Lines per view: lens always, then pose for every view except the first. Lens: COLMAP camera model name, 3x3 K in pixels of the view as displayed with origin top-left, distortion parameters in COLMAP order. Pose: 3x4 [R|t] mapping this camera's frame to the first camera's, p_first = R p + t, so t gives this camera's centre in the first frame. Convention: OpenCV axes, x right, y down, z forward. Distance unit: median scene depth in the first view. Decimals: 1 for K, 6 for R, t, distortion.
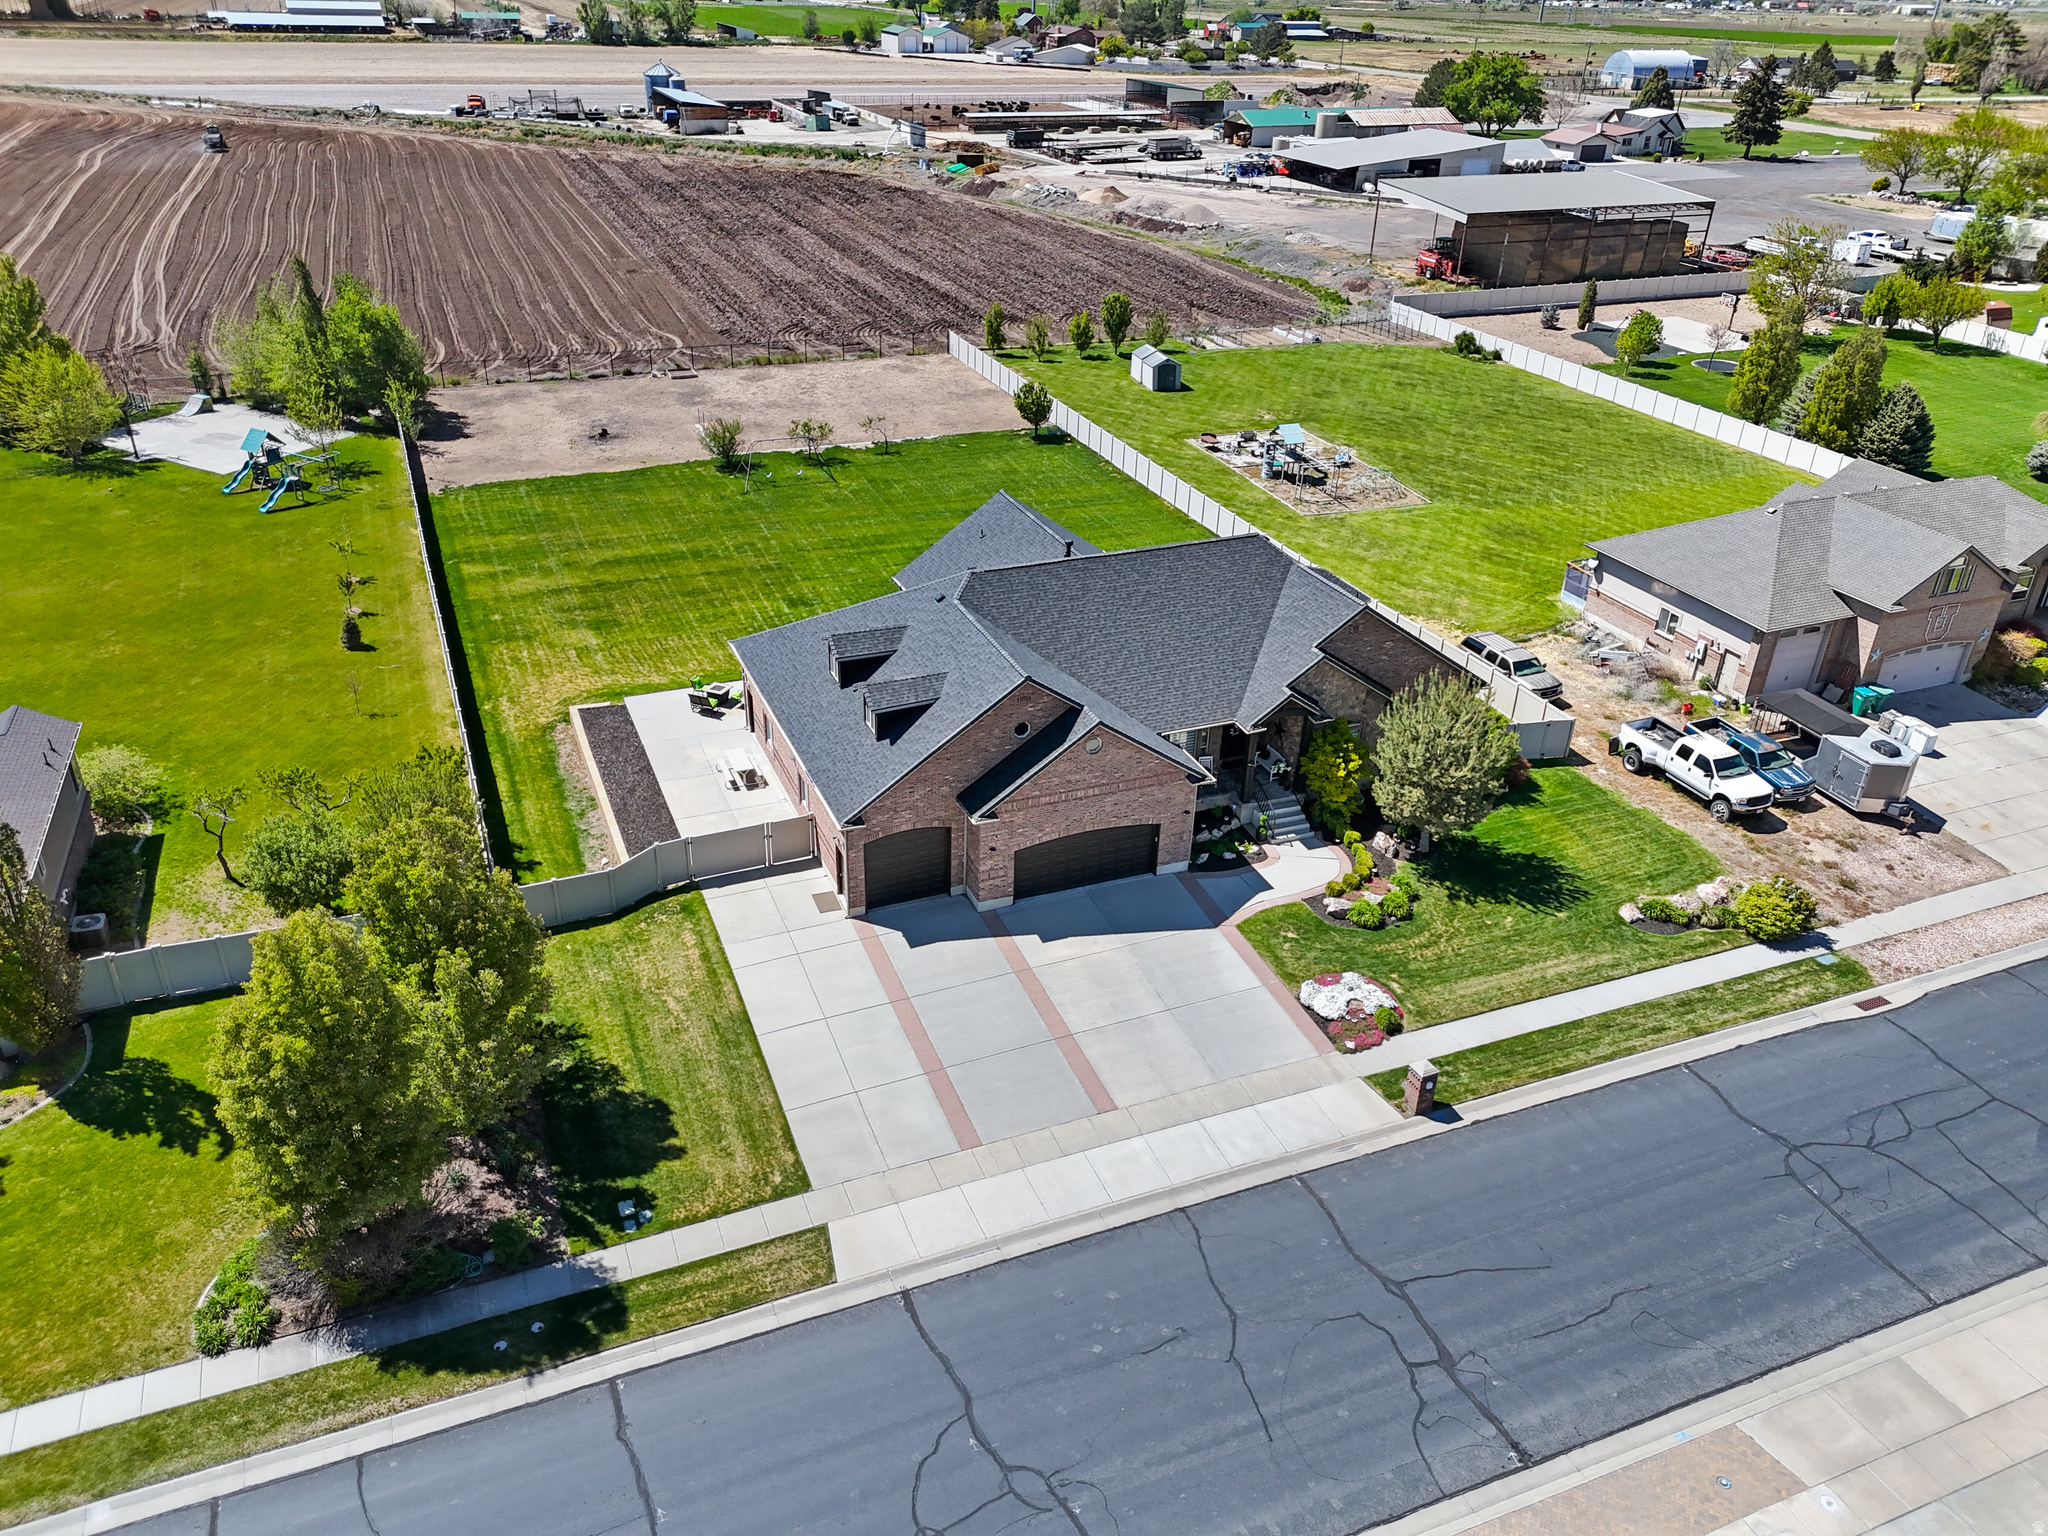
lens RADIAL K [[1502.7, 0, 1024.0], [0, 1502.7, 768.0], [0, 0, 1]] dist [0.082819, -0.090813]
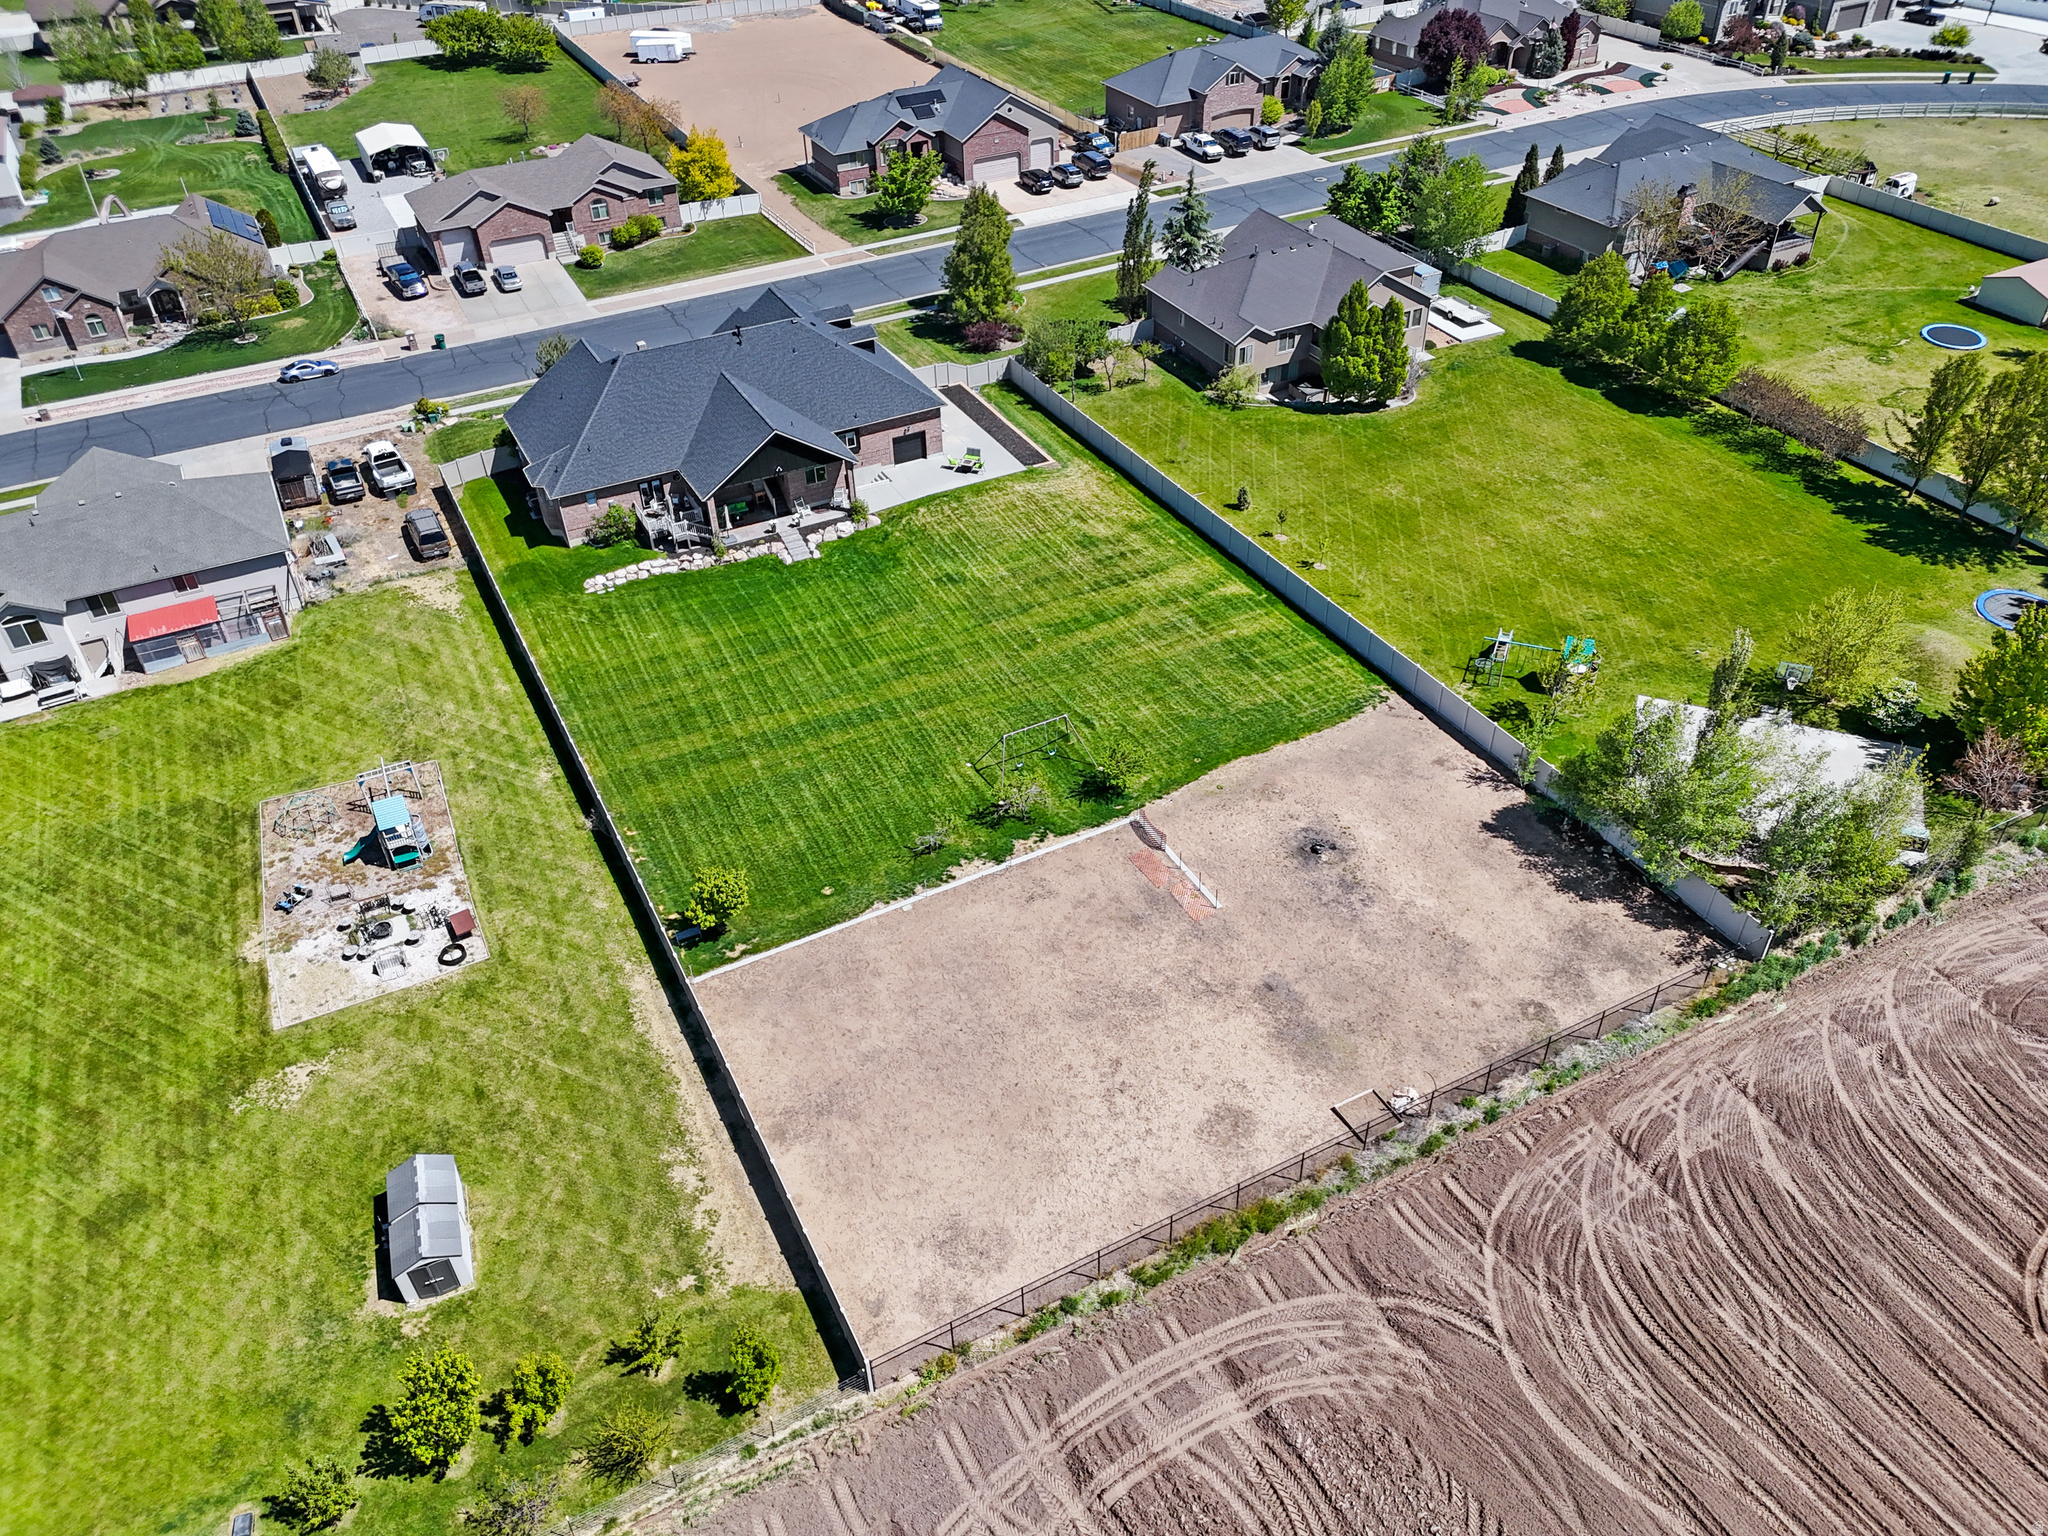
lens RADIAL K [[1501.4, 0, 1024.0], [0, 1501.4, 768.0], [0, 0, 1]] dist [0.087489, -0.093385]
pose [[-0.996319, 0.051382, -0.068617, -0.120483], [-0.042531, 0.398700, 0.916095, -1.232705], [0.074428, 0.915641, -0.395047, 1.709371]]
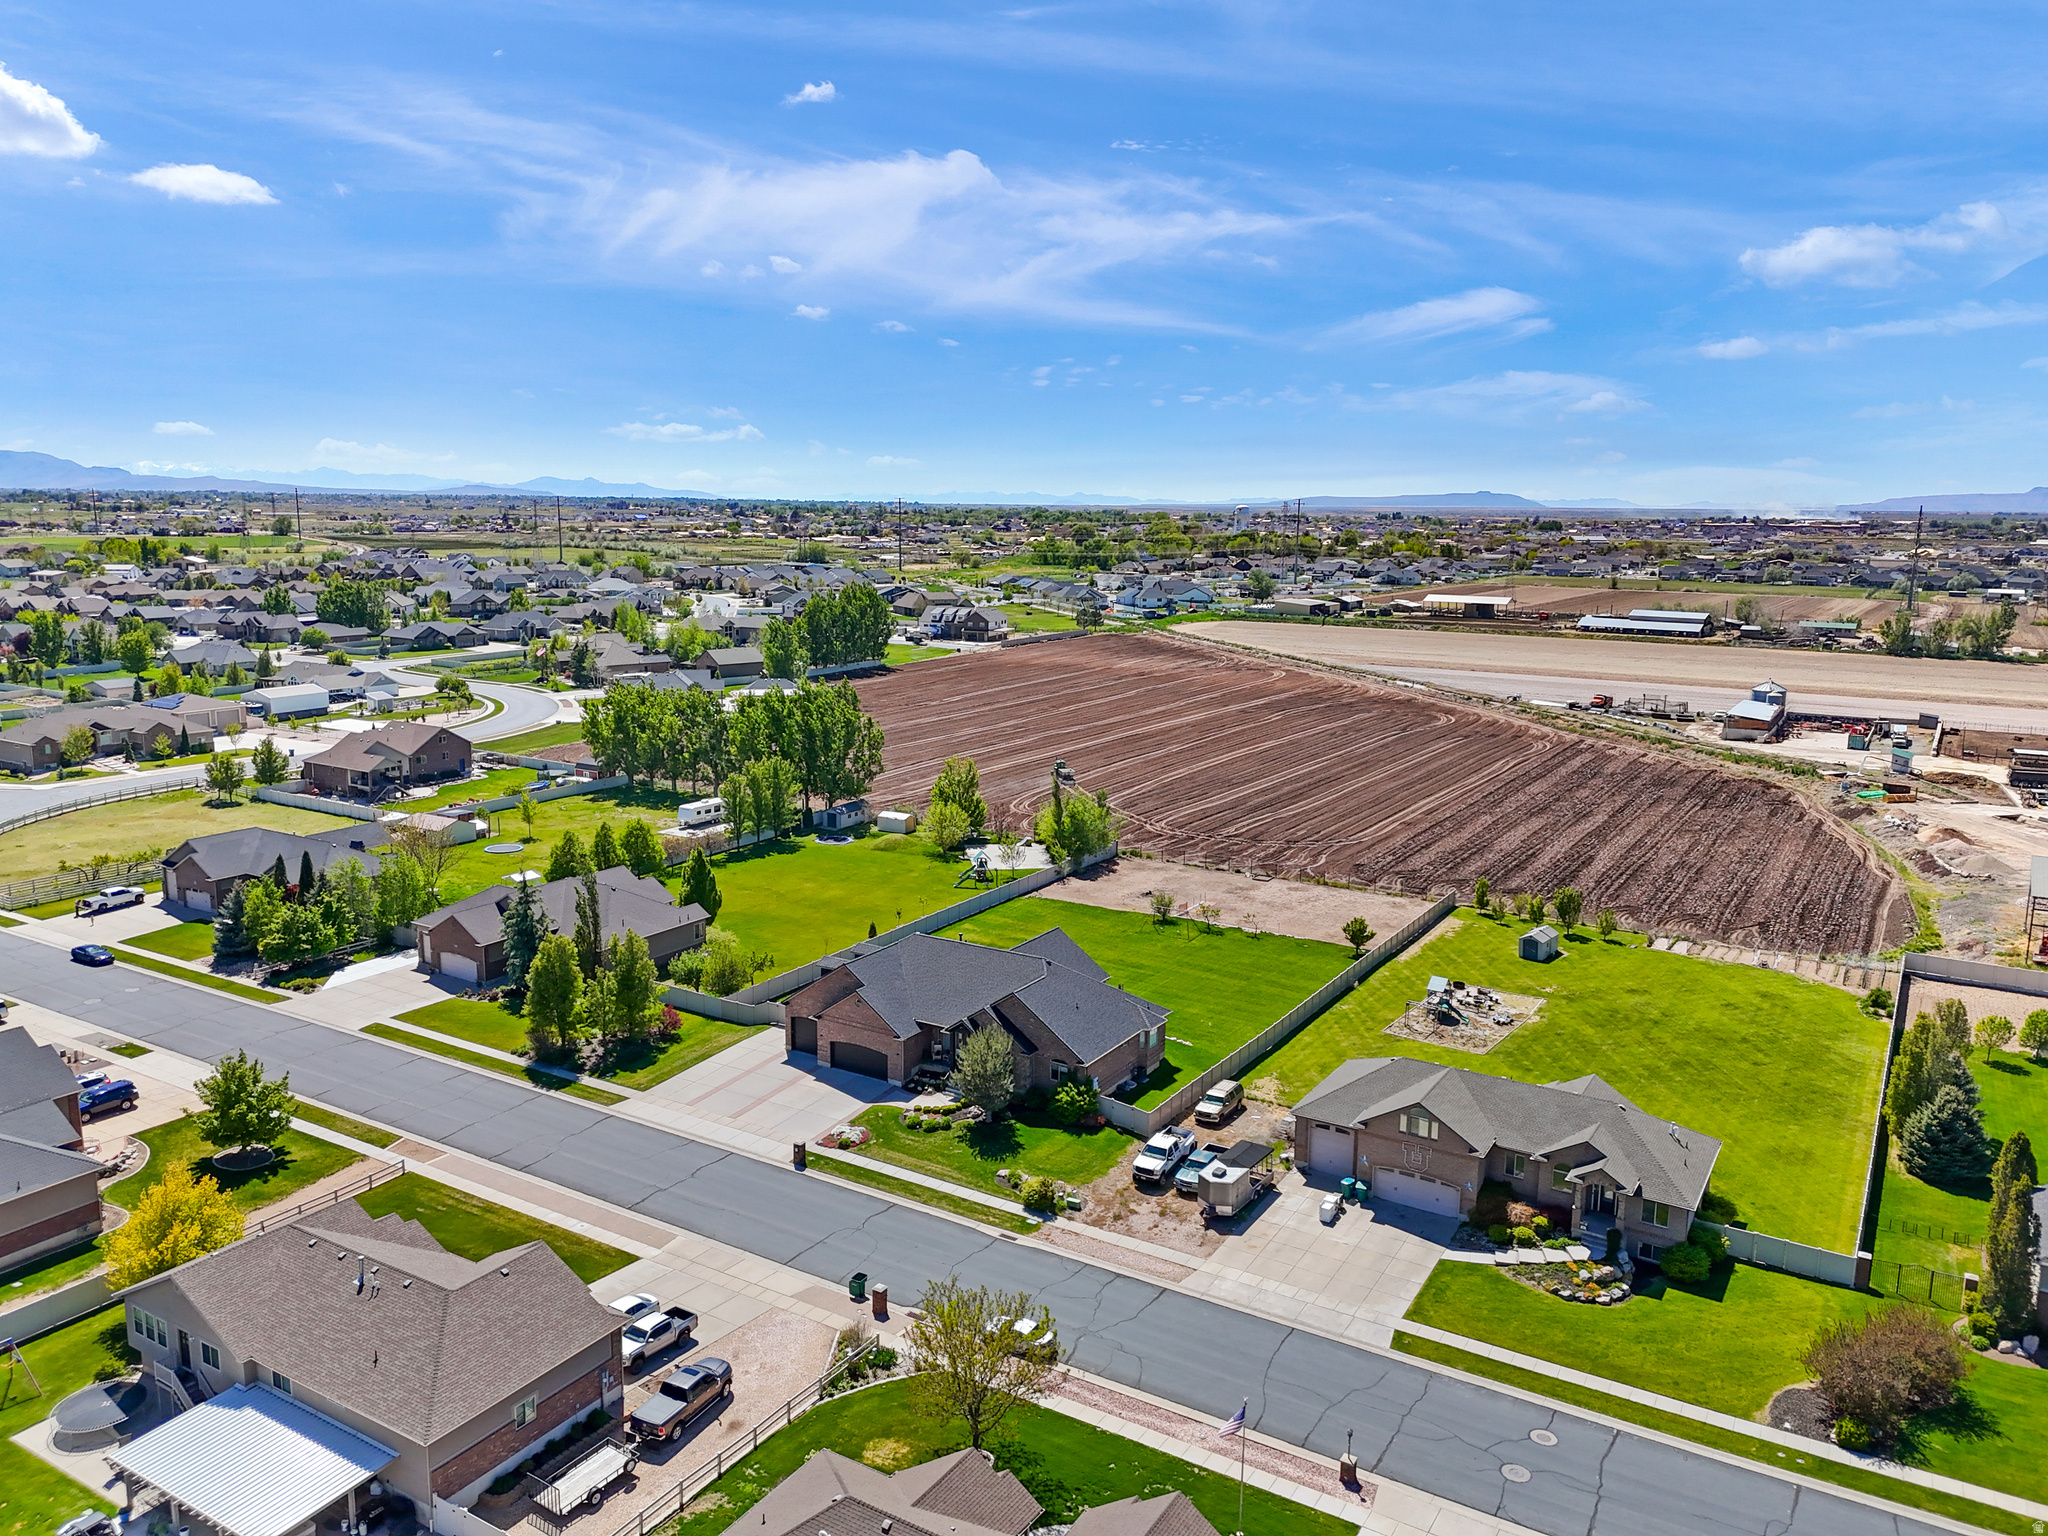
lens RADIAL K [[1501.4, 0, 1024.0], [0, 1501.4, 768.0], [0, 0, 1]] dist [0.087489, -0.093385]
pose [[0.584232, 0.124257, -0.802019, 1.355764], [-0.384705, 0.912535, -0.138860, -0.082352], [0.714615, 0.389667, 0.580934, -0.196711]]
